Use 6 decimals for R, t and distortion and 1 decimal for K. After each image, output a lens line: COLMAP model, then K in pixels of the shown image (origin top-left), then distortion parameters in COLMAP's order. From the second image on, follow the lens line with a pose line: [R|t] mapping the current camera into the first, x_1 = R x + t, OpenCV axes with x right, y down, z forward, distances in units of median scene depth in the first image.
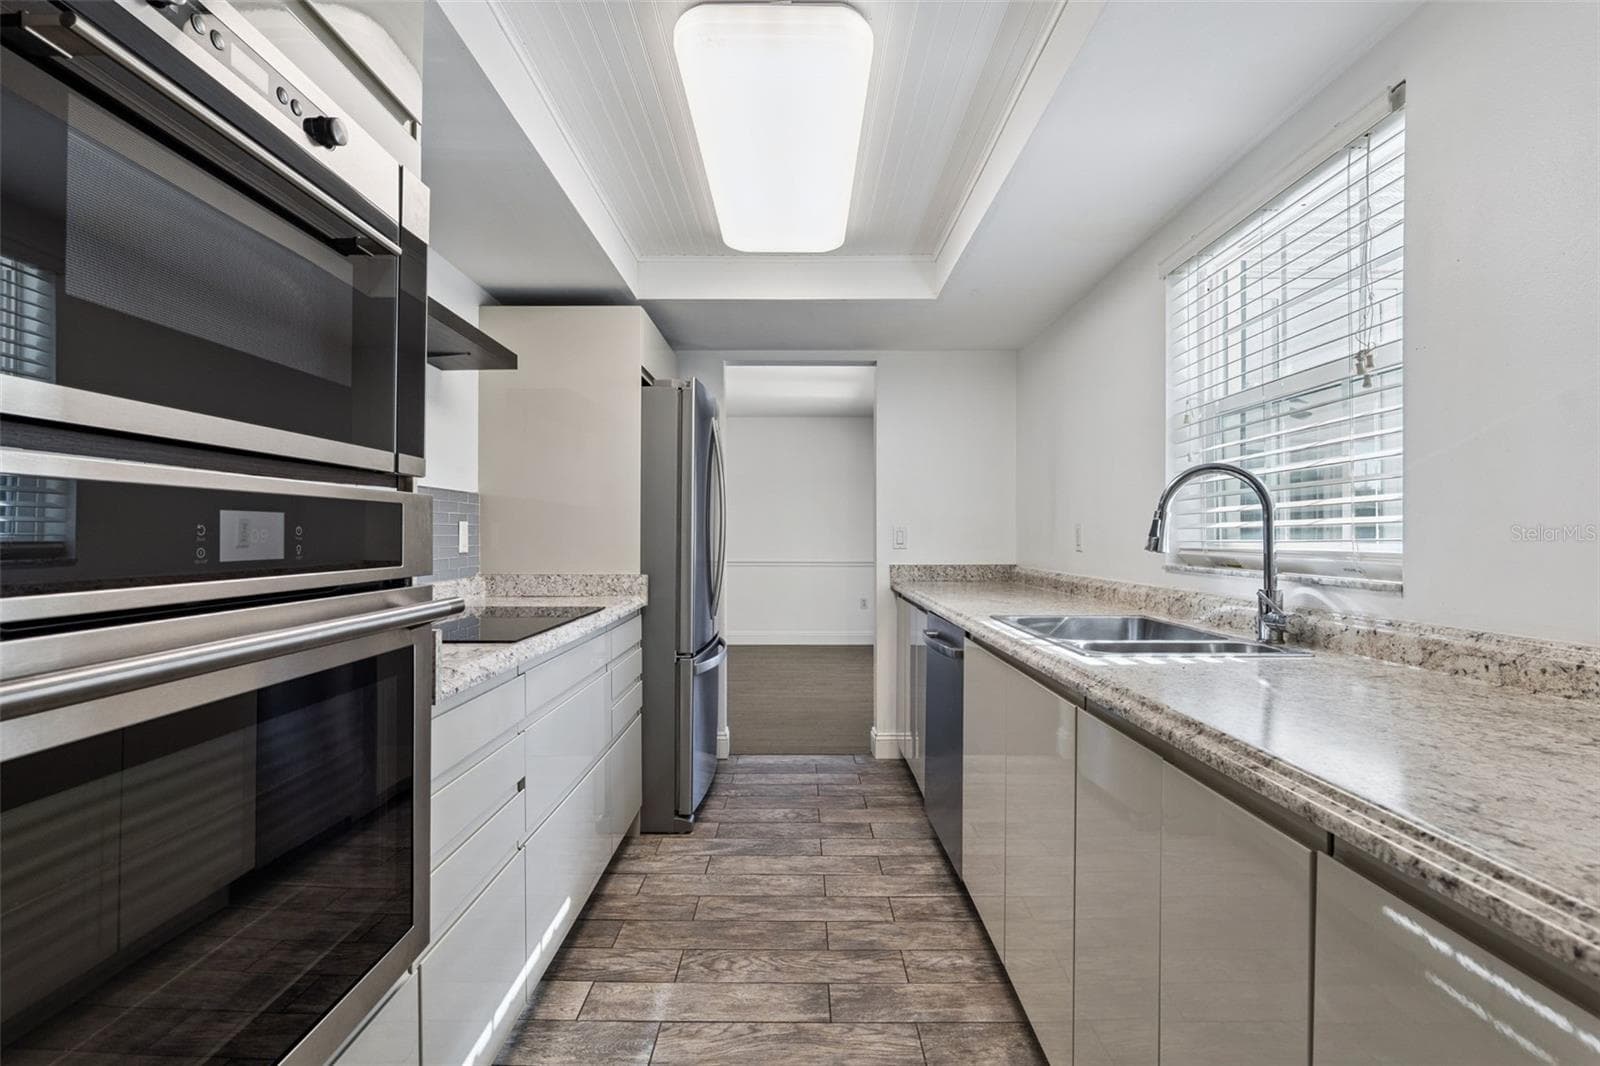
lens RADIAL K [[736.9, 0, 800.0], [0, 736.9, 533.0], [0, 0, 1]] dist [0.018438, -0.000064]
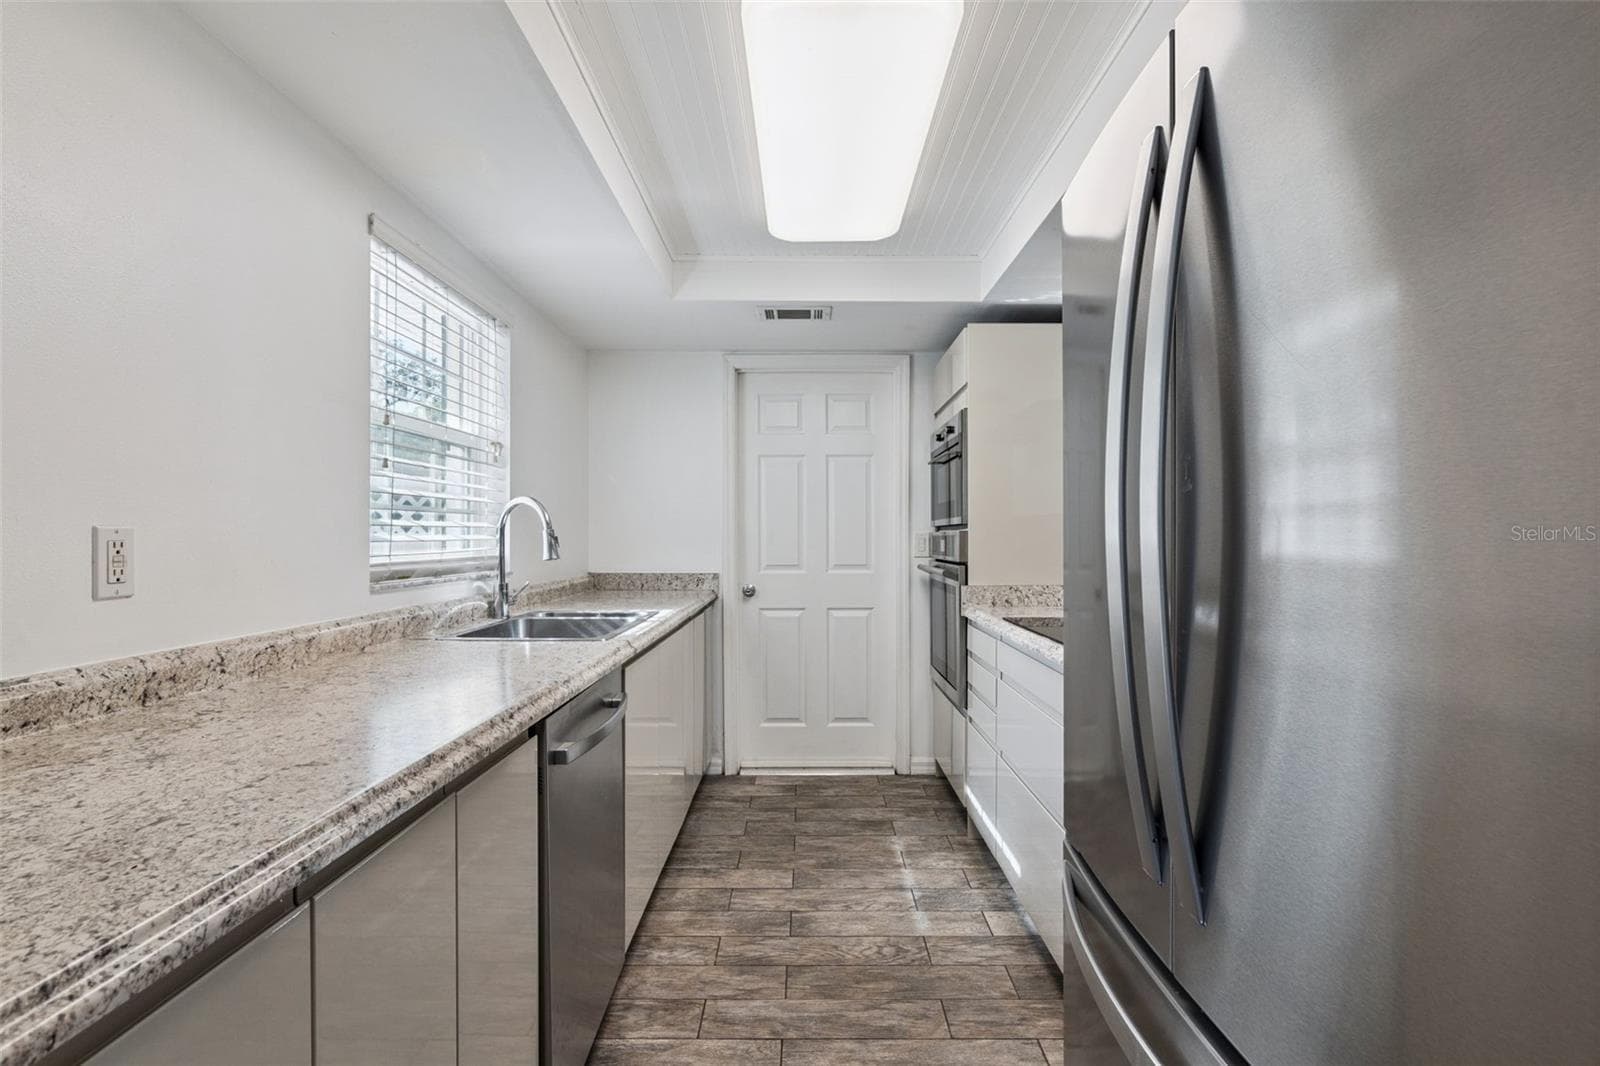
lens RADIAL K [[736.9, 0, 800.0], [0, 736.9, 533.0], [0, 0, 1]] dist [0.018438, -0.000064]
pose [[-0.999933, -0.001930, 0.011416, 0.011034], [-0.002021, 0.999966, -0.007989, -0.012720], [-0.011400, -0.008011, -0.999903, 2.153412]]
